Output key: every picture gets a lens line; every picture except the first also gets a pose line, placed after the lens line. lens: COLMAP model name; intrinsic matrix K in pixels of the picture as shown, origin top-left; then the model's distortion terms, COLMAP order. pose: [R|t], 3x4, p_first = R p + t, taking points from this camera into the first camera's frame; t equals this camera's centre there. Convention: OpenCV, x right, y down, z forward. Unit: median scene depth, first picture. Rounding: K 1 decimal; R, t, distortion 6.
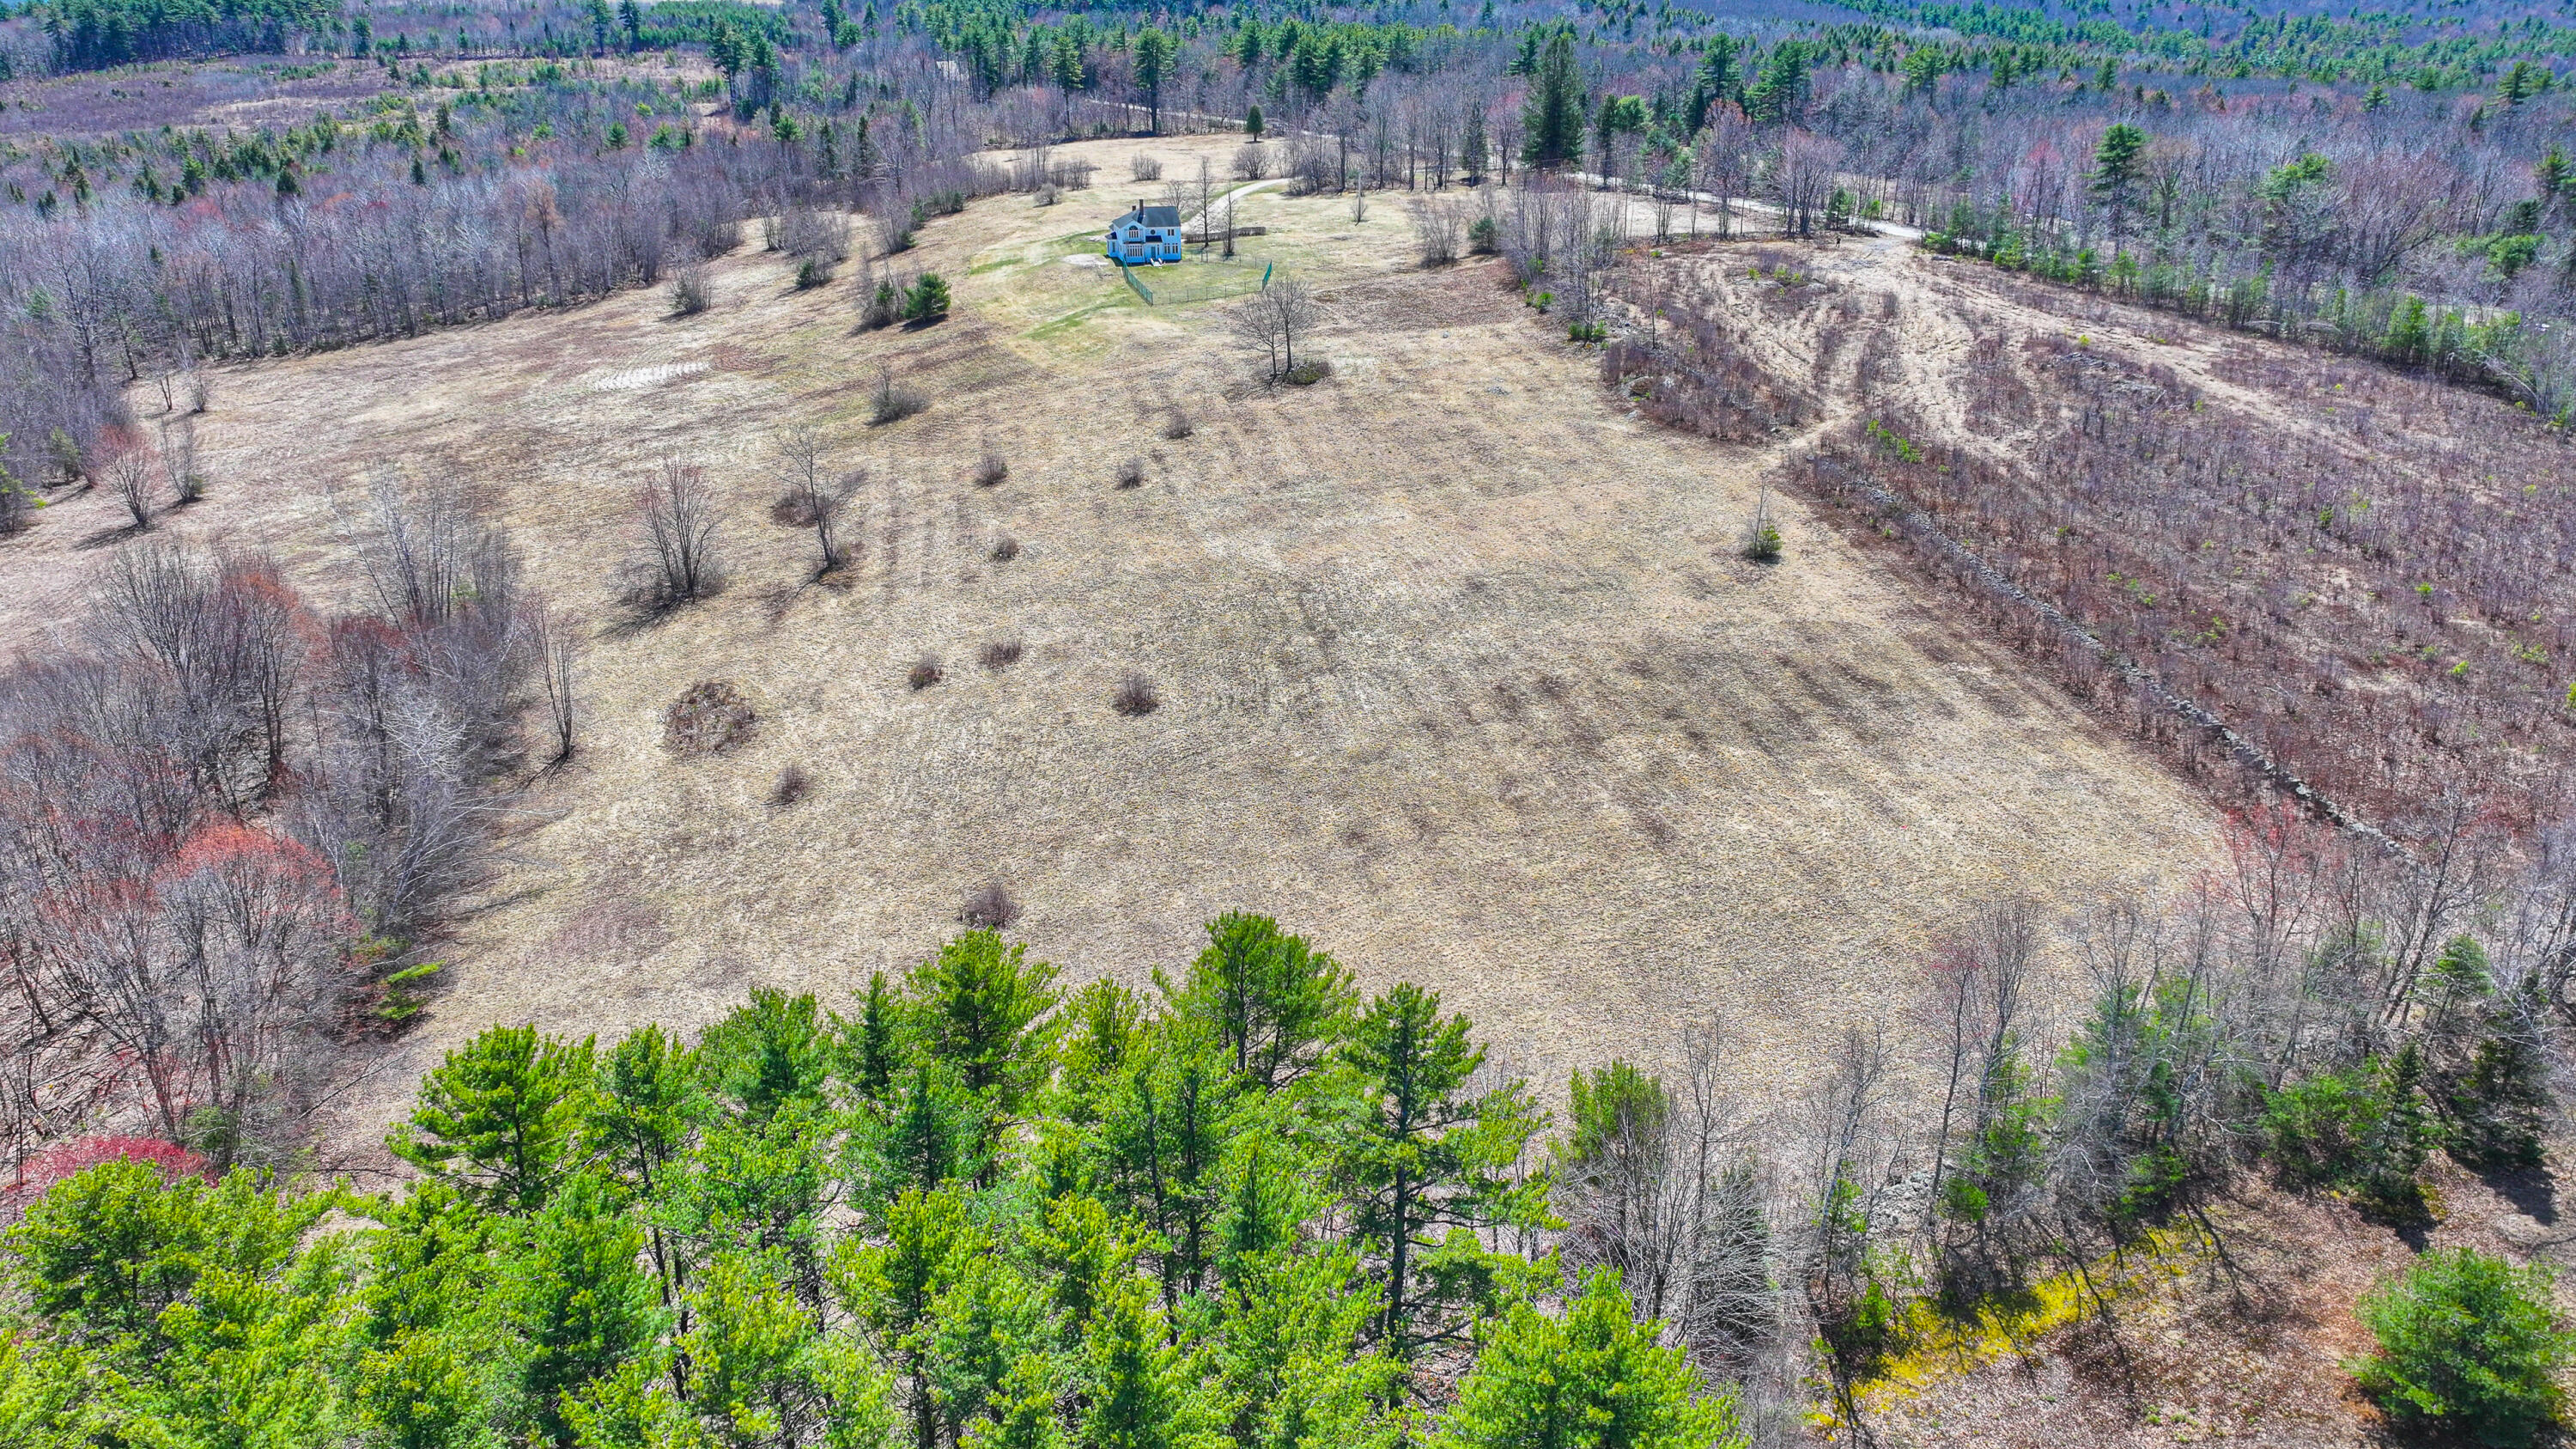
lens RADIAL K [[1806.6, 0, 1282.2], [0, 1806.6, 727.2], [0, 0, 1]] dist [-0.009360, 0.021864]
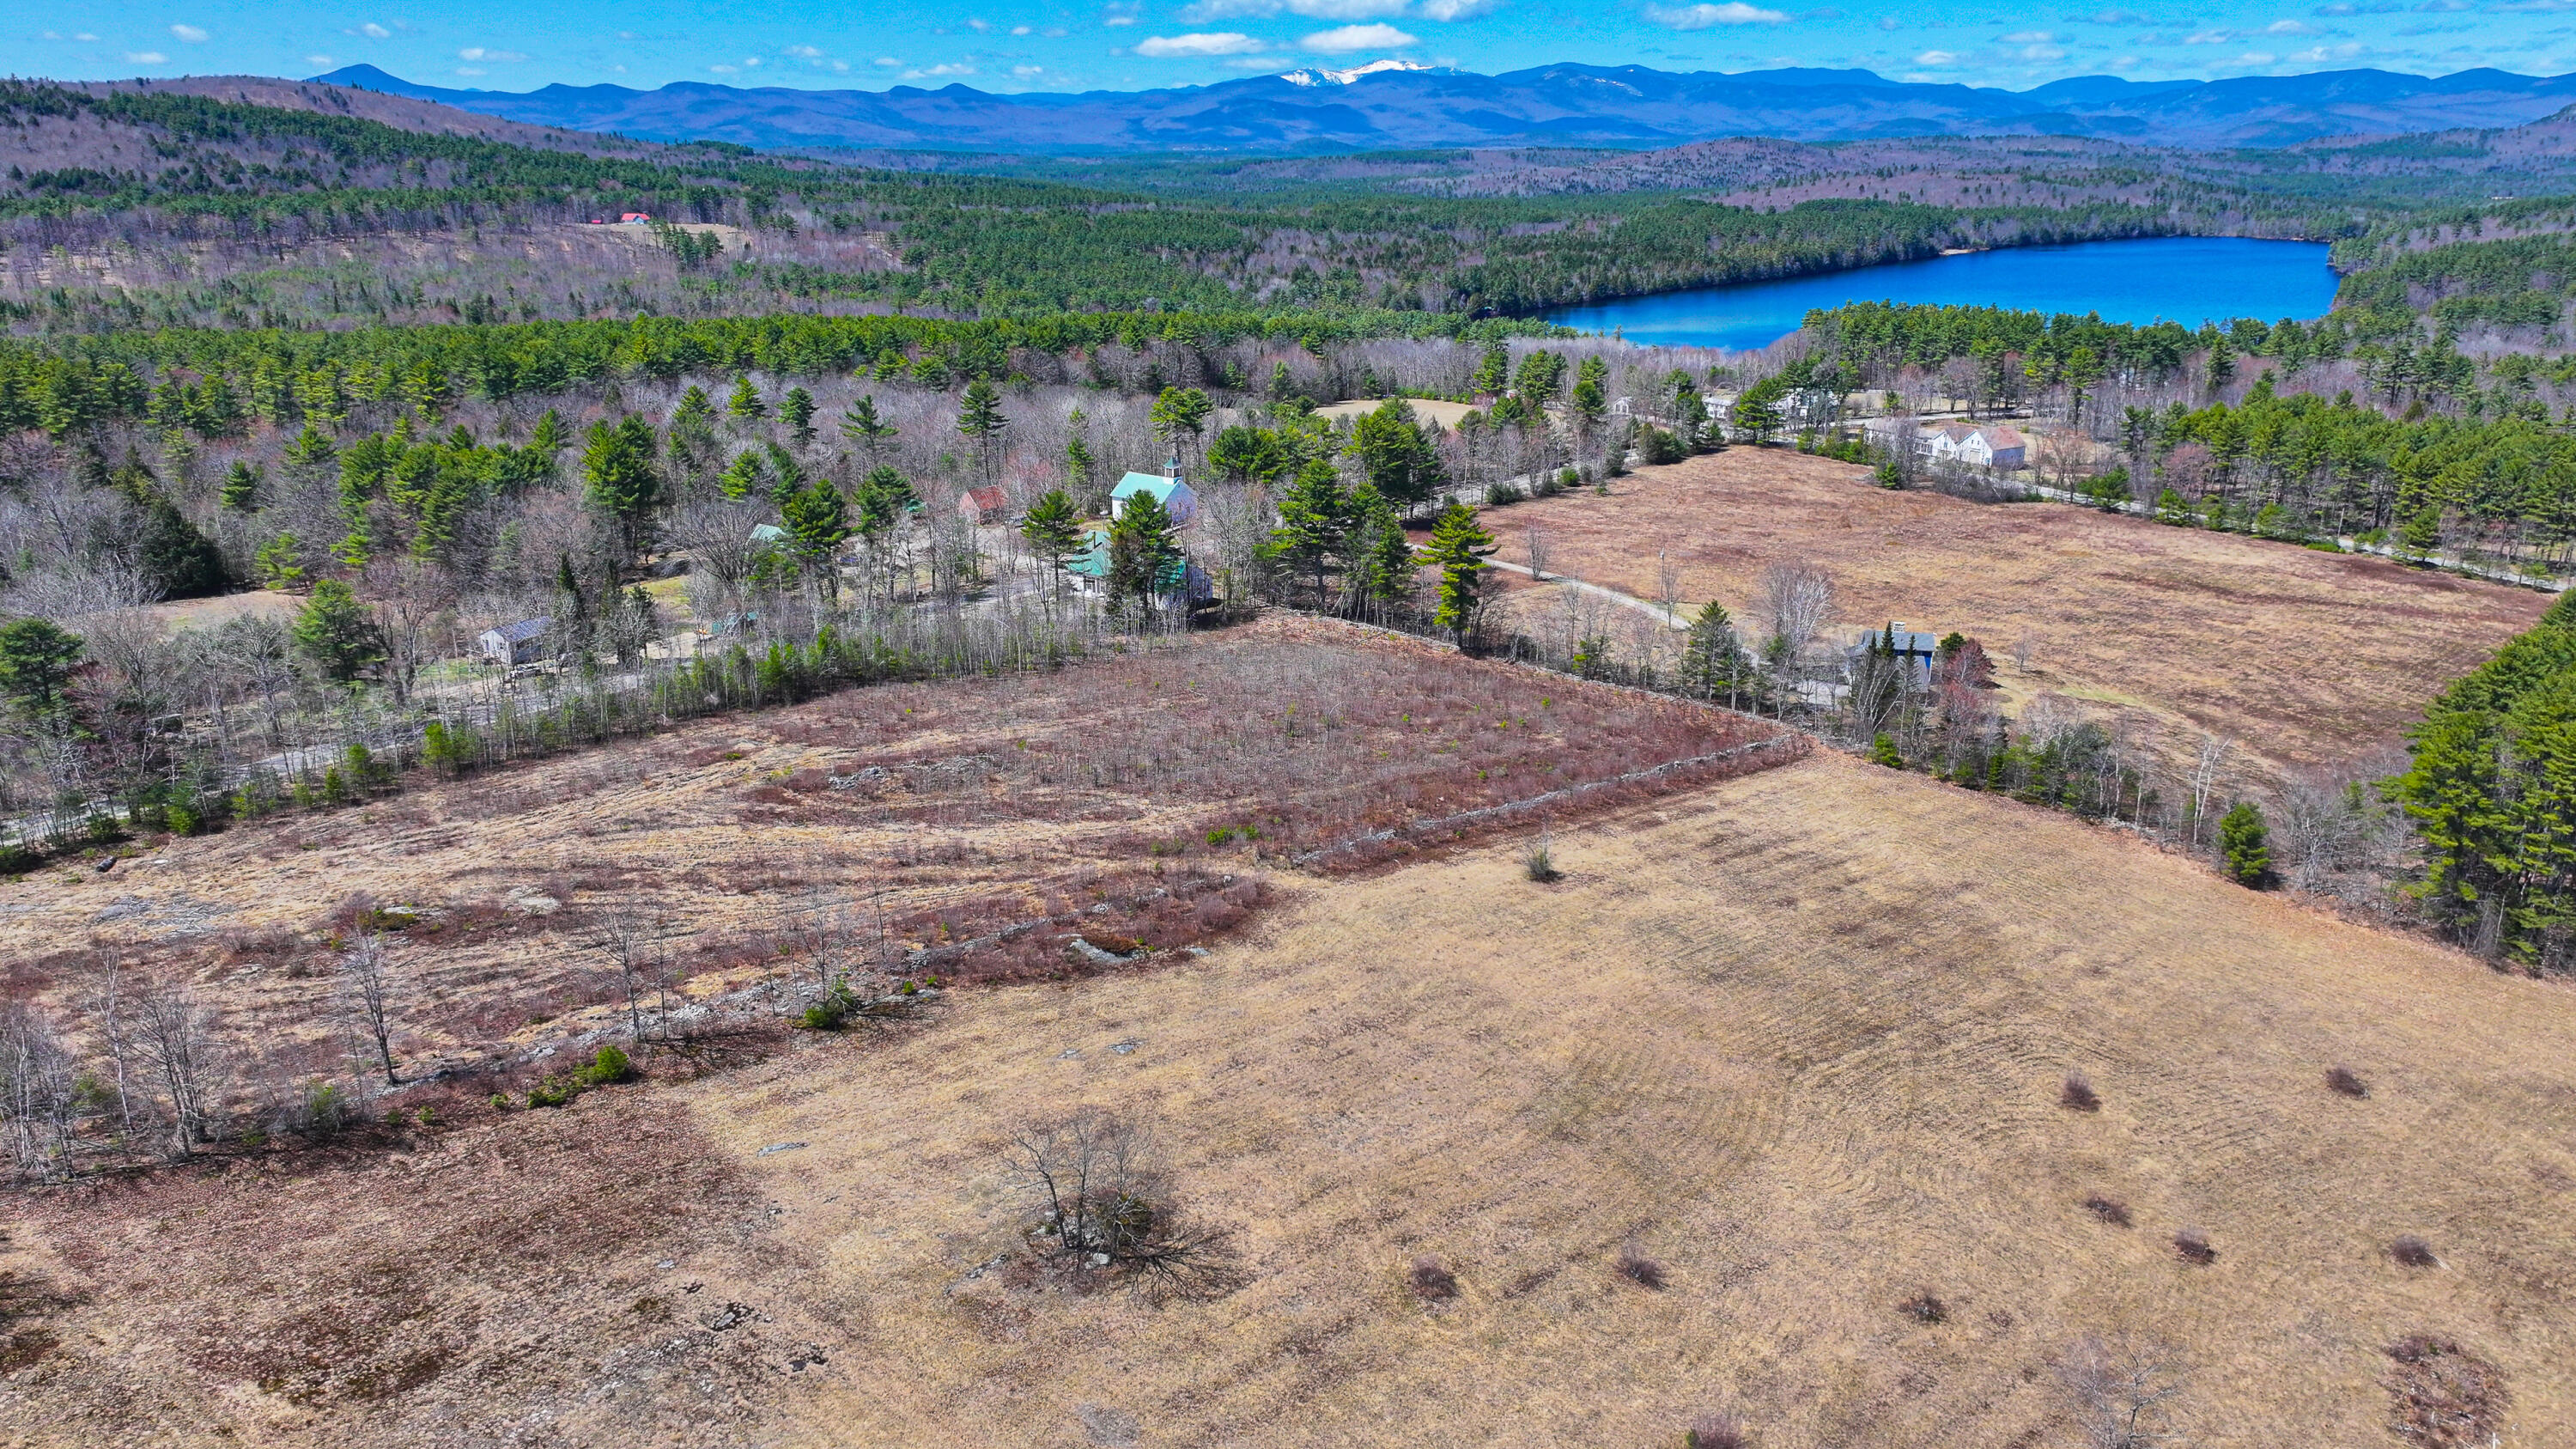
lens RADIAL K [[1806.6, 0, 1294.9], [0, 1806.6, 723.2], [0, 0, 1]] dist [-0.009360, 0.021864]
pose [[-0.499015, -0.267690, 0.824212, -0.601794], [0.329712, 0.820919, 0.466243, -0.764370], [-0.801420, 0.504415, -0.321390, 1.394955]]
